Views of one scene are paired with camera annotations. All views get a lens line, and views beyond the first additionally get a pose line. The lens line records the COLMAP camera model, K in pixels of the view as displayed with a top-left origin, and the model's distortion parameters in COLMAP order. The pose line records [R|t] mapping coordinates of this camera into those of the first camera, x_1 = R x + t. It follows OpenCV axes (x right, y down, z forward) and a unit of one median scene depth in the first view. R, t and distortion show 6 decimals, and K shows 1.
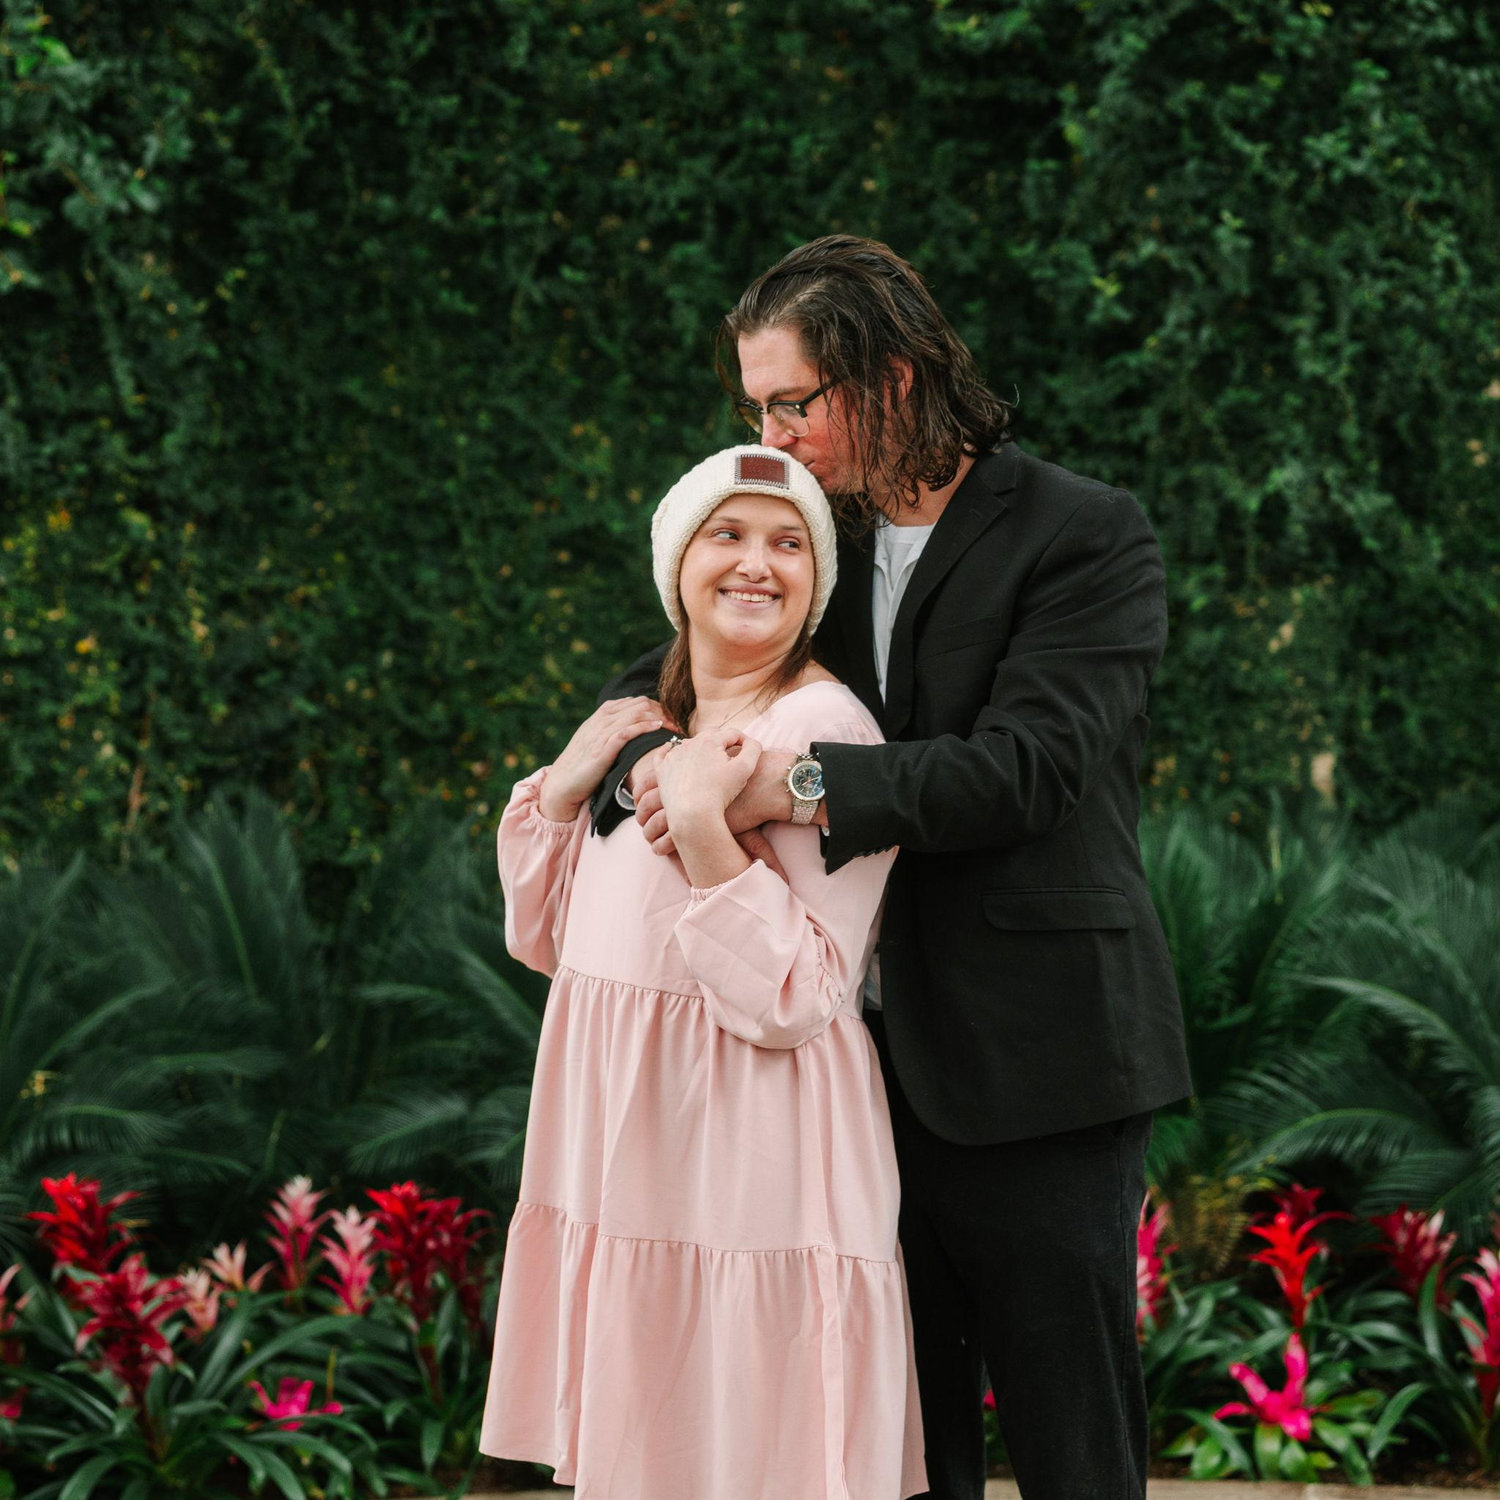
lens RADIAL K [[3946.2, 0, 700.7], [0, 3946.2, 751.6], [0, 0, 1]] dist [0.000743, 0.083308]
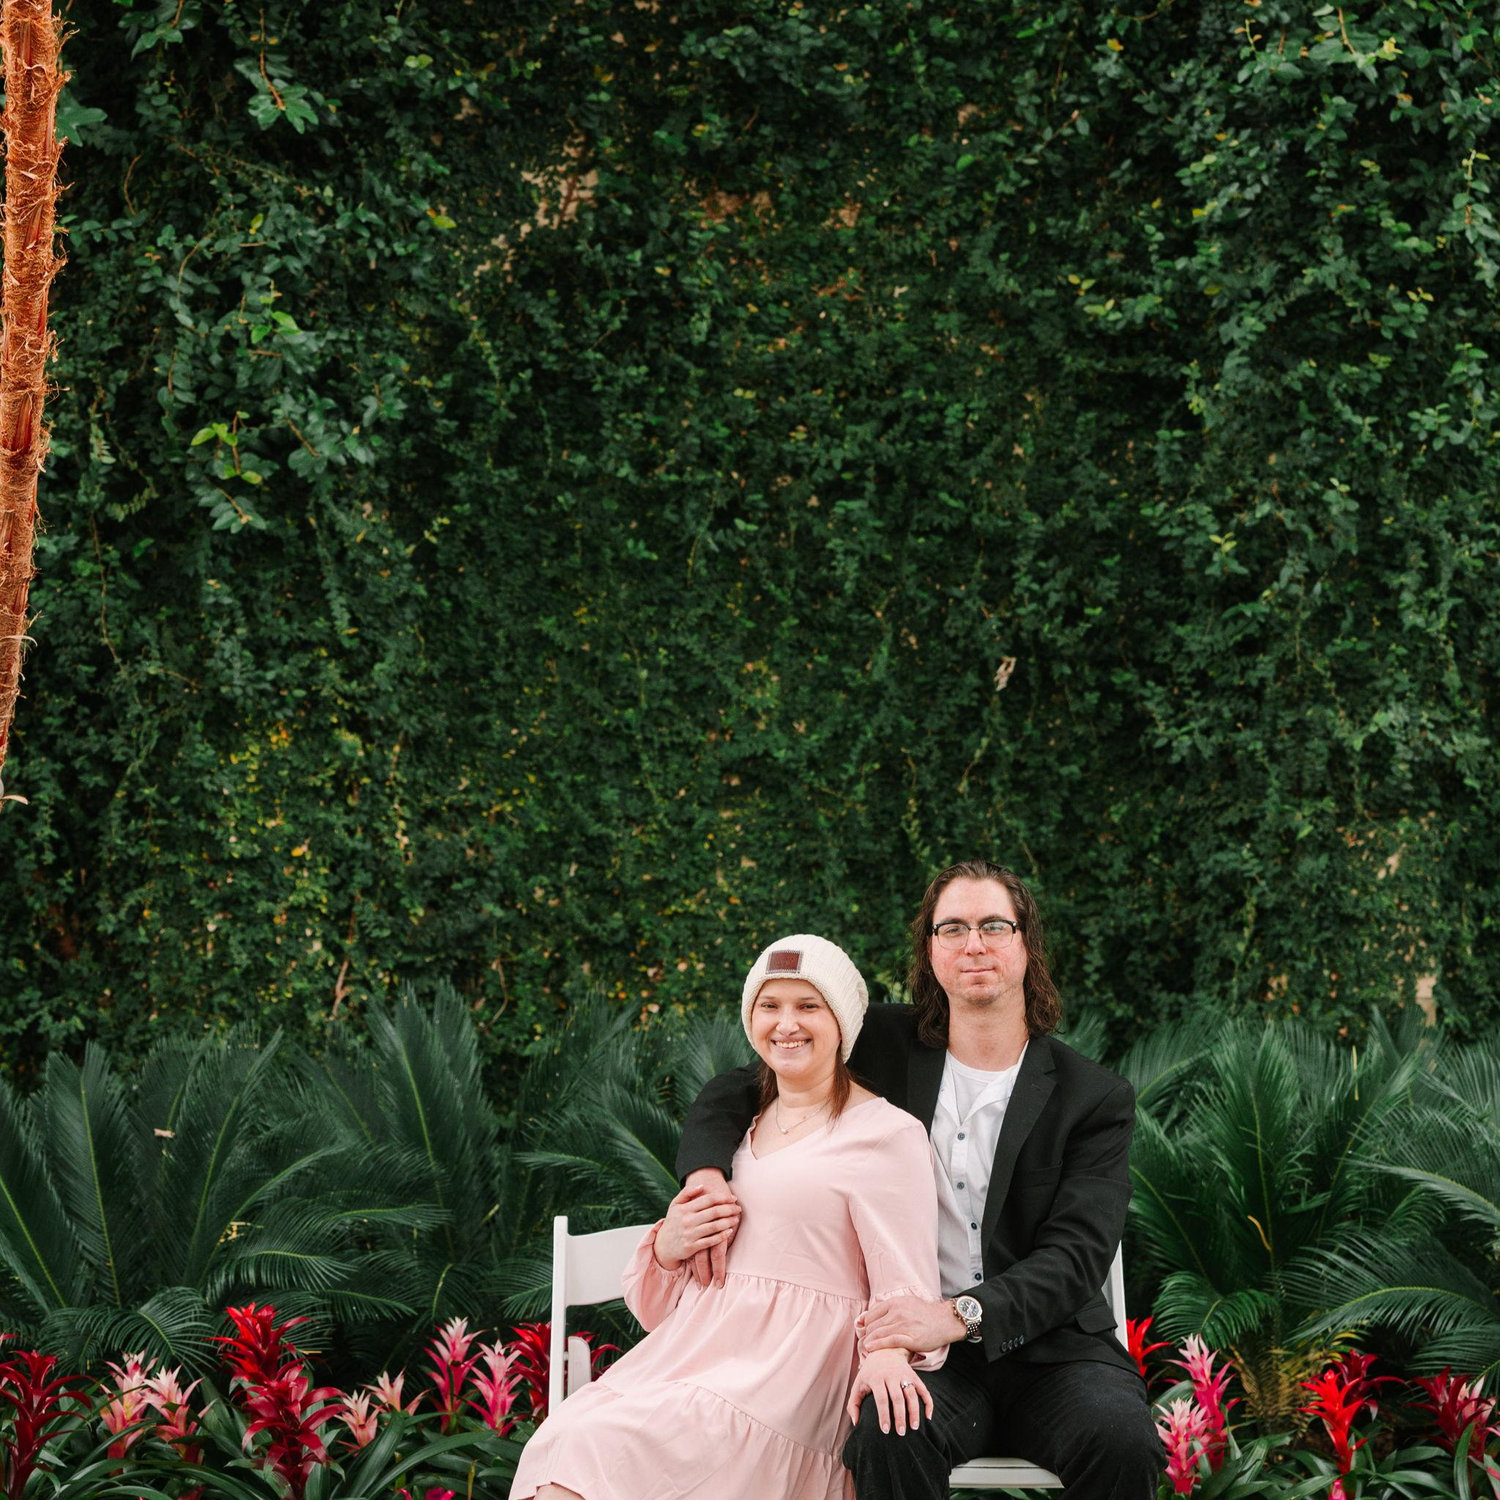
lens RADIAL K [[3946.2, 0, 700.7], [0, 3946.2, 751.6], [0, 0, 1]] dist [0.000743, 0.083308]
pose [[0.996844, 0.018361, -0.077235, 0.042327], [-0.023824, 0.997233, -0.070415, 0.020782], [0.075729, 0.072033, 0.994523, -0.100339]]
